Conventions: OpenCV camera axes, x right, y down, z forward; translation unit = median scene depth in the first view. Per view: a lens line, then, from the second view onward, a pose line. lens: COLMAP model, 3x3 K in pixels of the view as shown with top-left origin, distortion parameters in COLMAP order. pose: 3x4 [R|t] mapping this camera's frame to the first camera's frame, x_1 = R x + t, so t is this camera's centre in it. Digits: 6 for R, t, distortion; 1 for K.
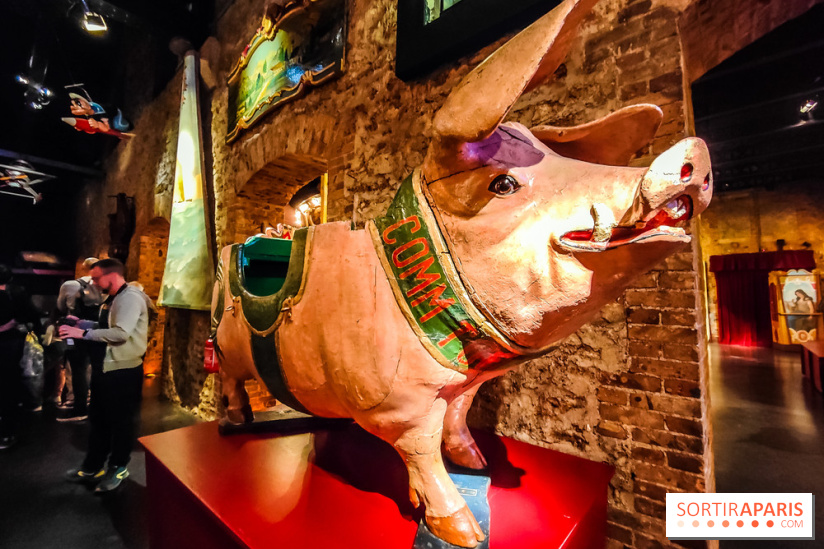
lens RADIAL K [[544.0, 0, 413.5], [0, 544.0, 254.5], [0, 0, 1]] dist [-0.009852, -0.001724]
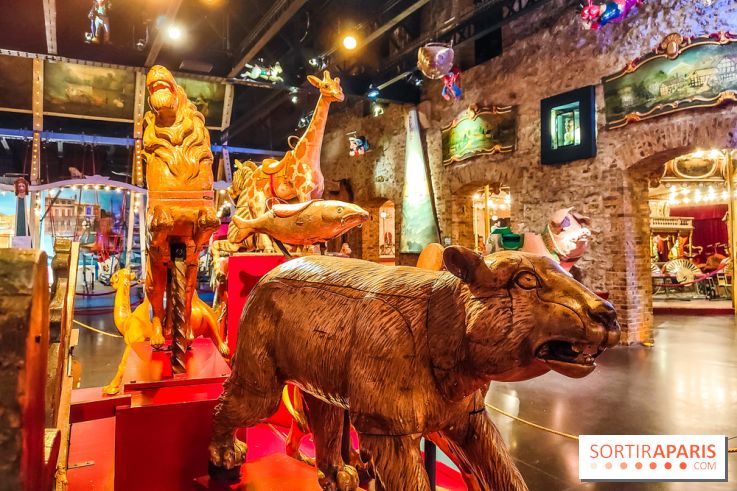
lens RADIAL K [[486.5, 0, 369.8], [0, 486.5, 227.6], [0, 0, 1]] dist [-0.009852, -0.001724]
pose [[0.932678, -0.029697, -0.359484, 0.025137], [0.044527, 0.998462, 0.033042, -0.109277], [0.357950, -0.046824, 0.932566, -1.231870]]
